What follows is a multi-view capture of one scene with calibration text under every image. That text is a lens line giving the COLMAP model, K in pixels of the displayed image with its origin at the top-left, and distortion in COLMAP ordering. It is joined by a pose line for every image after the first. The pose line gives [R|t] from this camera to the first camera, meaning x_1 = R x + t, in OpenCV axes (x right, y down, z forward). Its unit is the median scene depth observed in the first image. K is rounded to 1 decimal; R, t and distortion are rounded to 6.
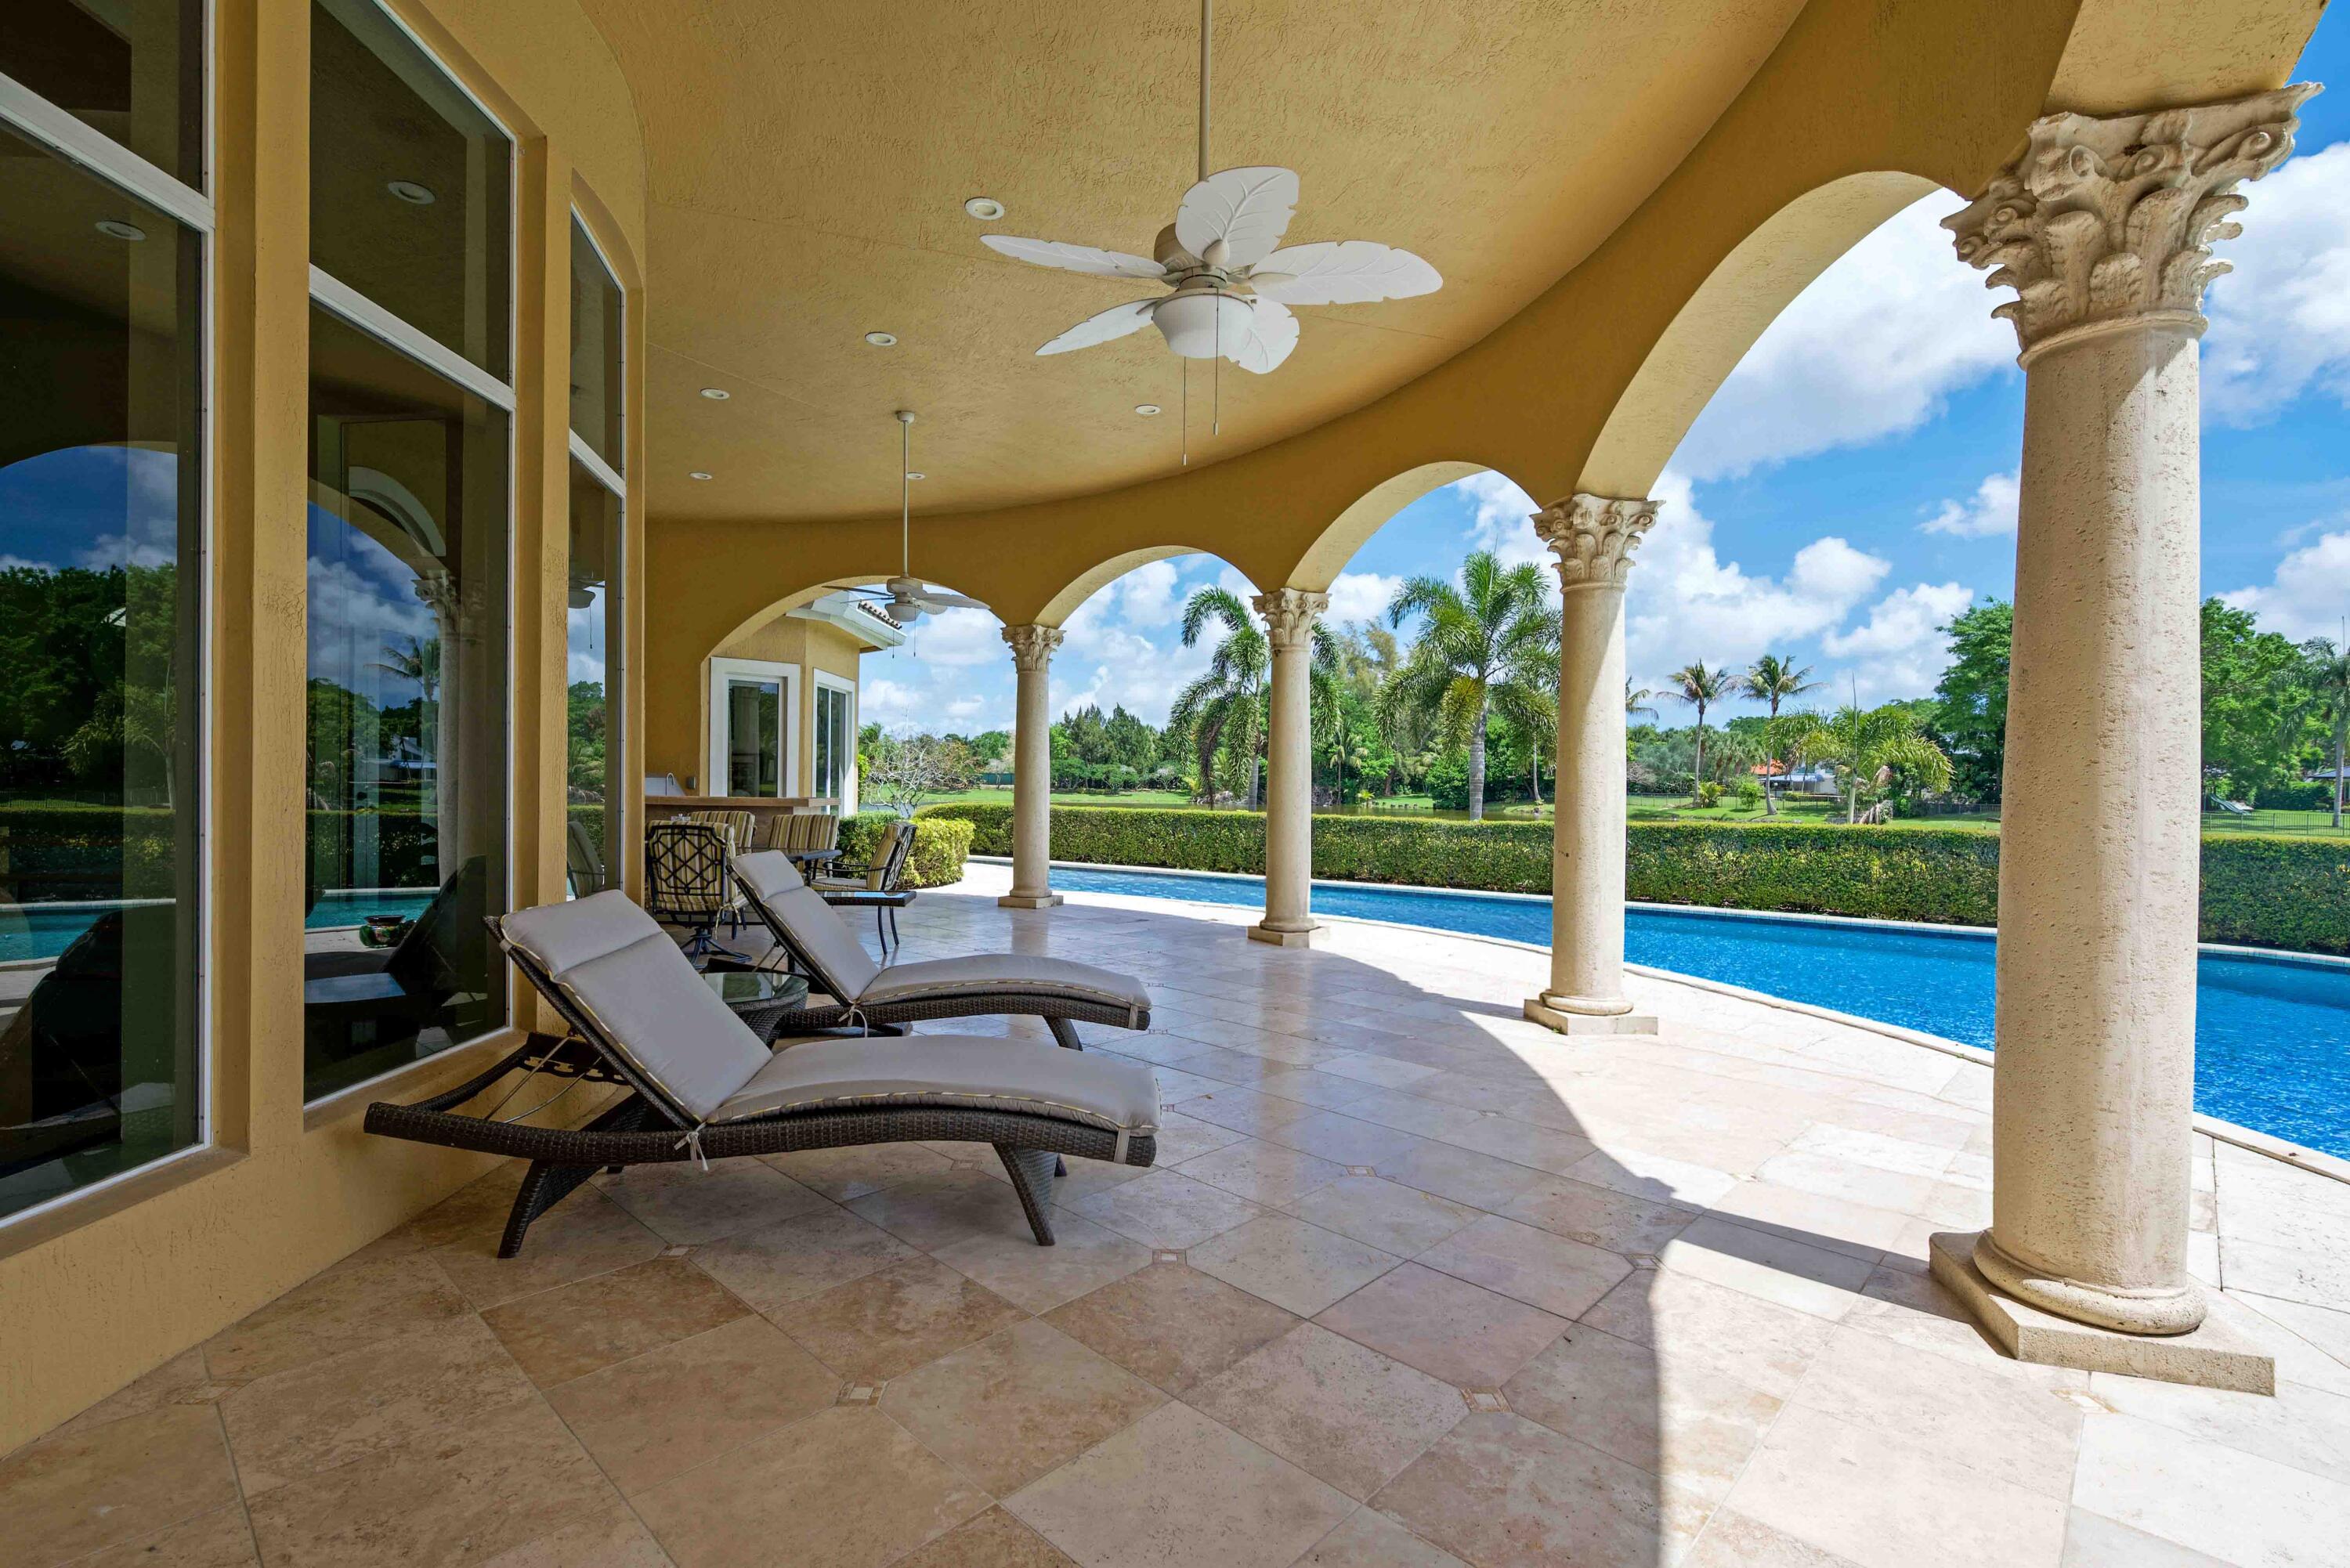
lens RADIAL K [[1080.0, 0, 1175.0], [0, 1080.0, 784.0], [0, 0, 1]] dist [-0.002403, 0.000549]
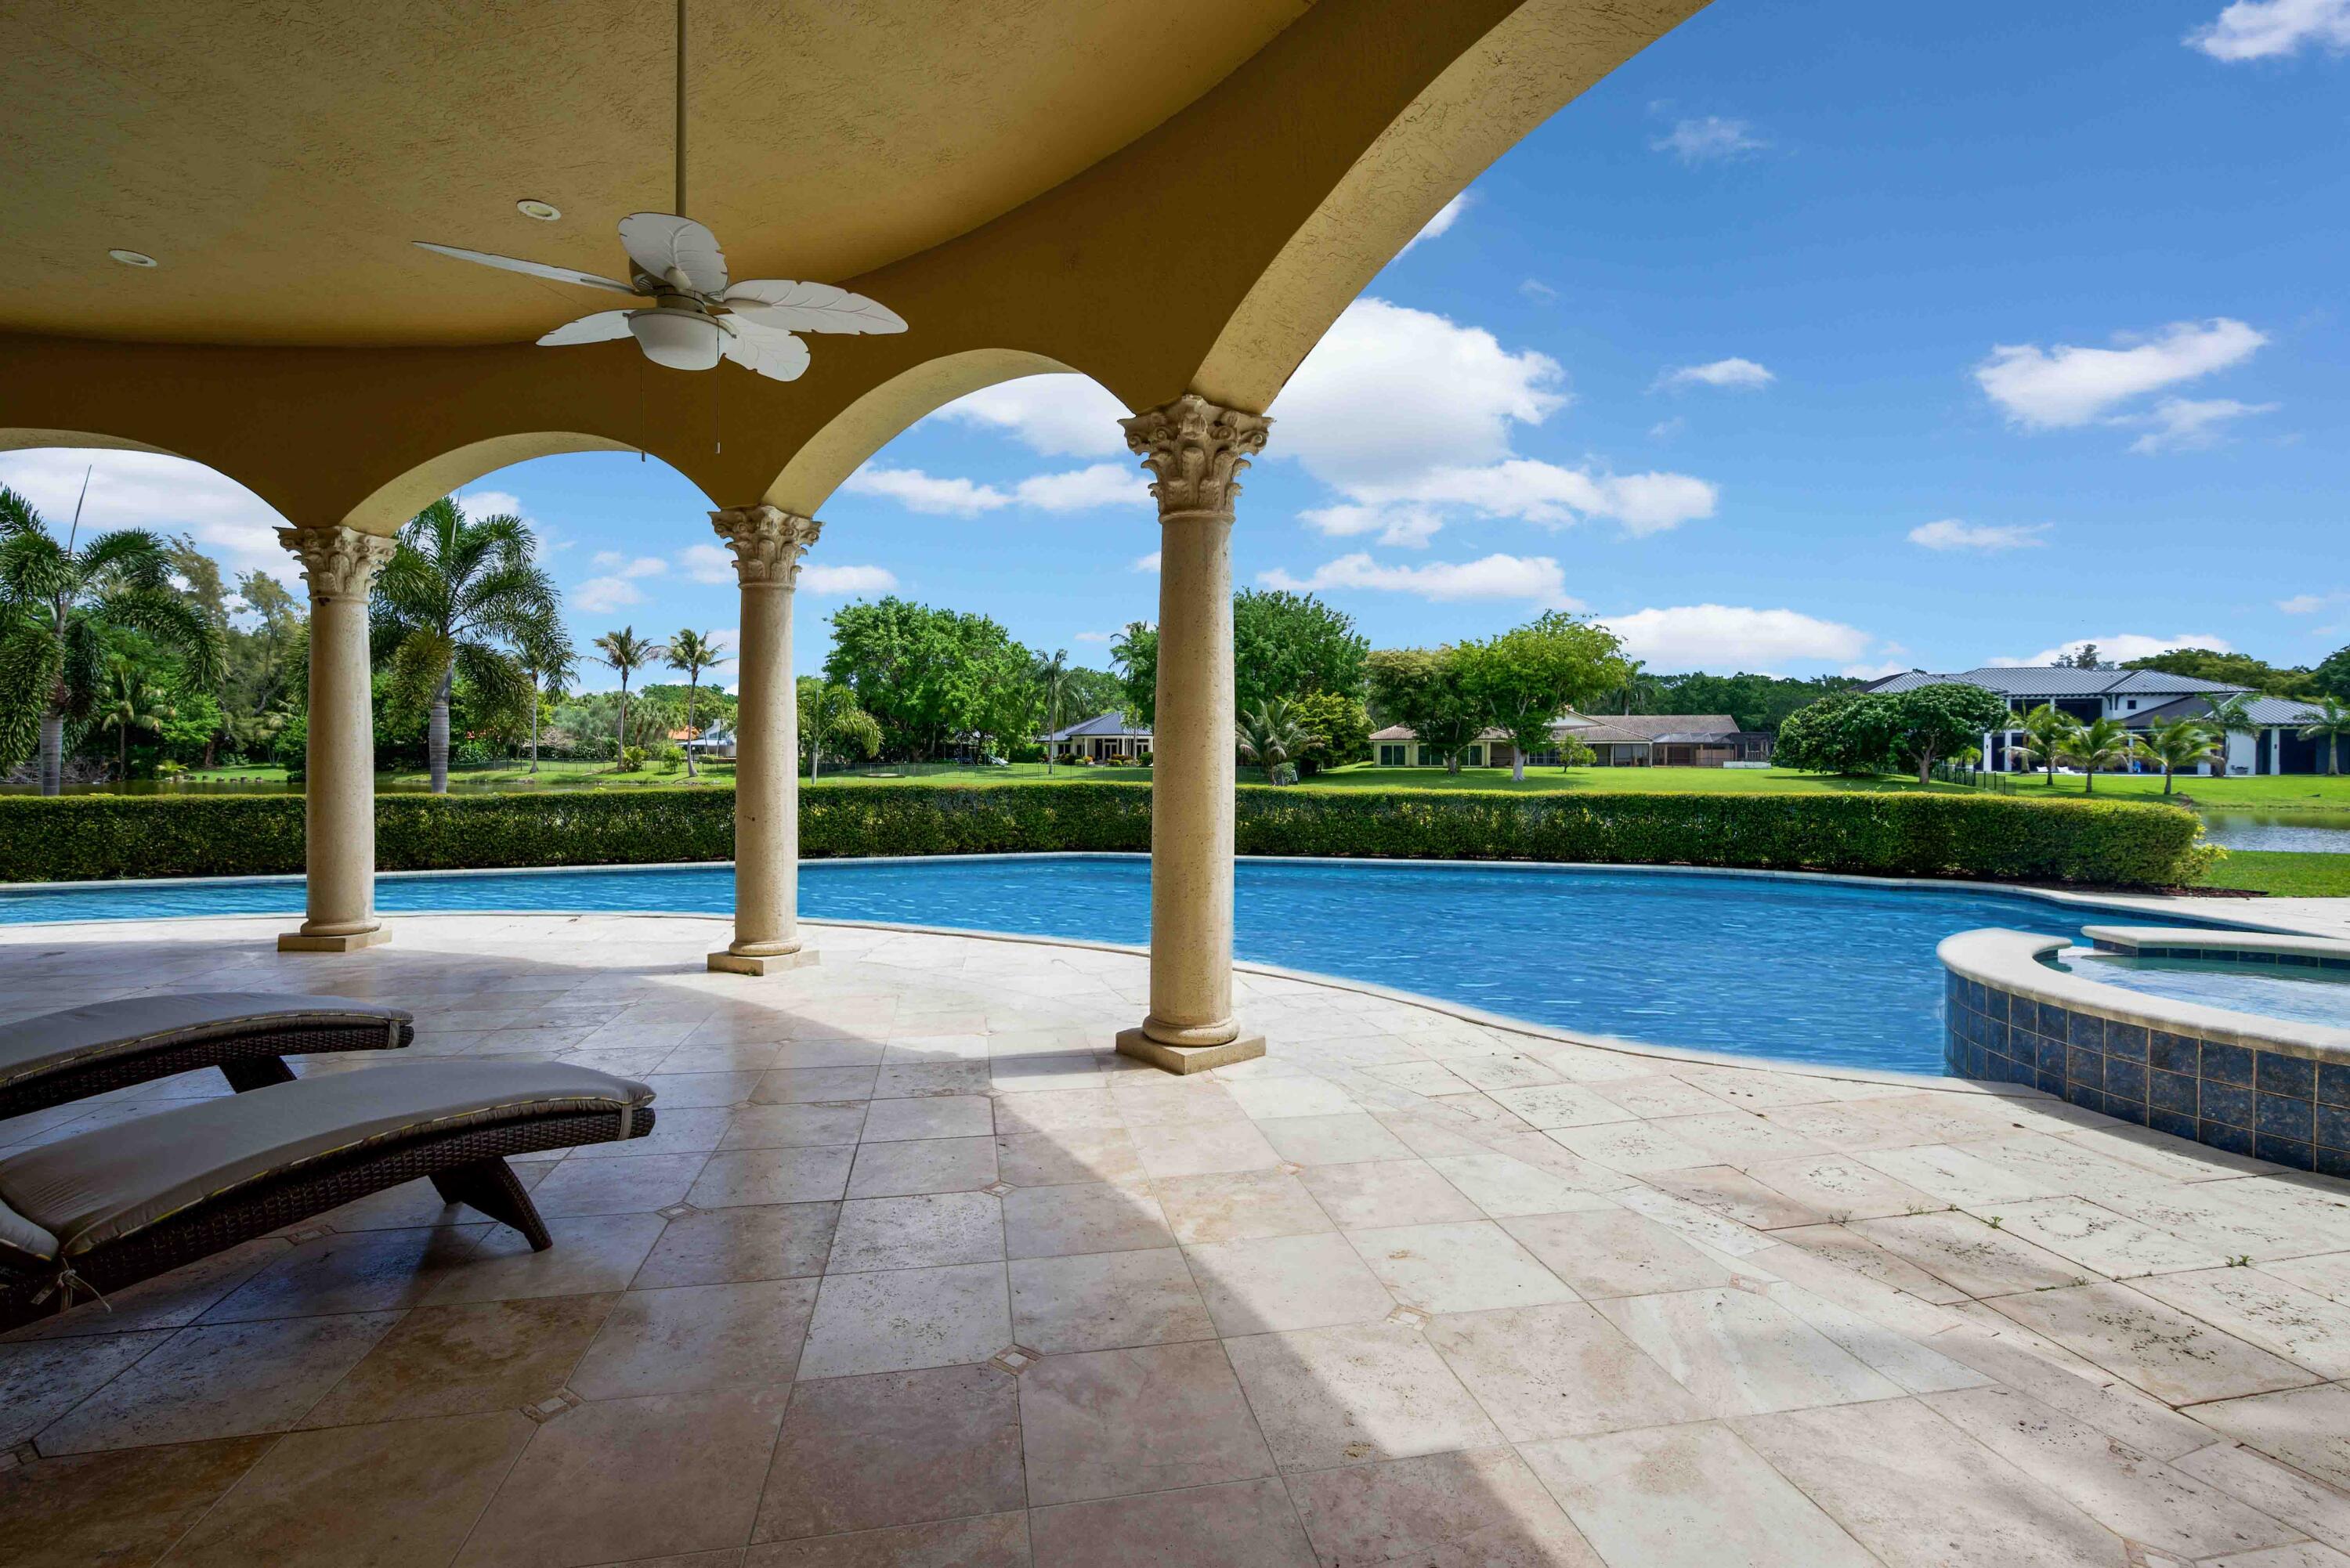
lens RADIAL K [[1055.9, 0, 1175.0], [0, 1055.9, 759.0], [0, 0, 1]] dist [0.000215, 0.000068]
pose [[0.572051, -0.016710, 0.820048, -0.168576], [0.007659, 0.999858, 0.015031, -0.006440], [-0.820182, -0.002318, 0.572098, -0.001138]]
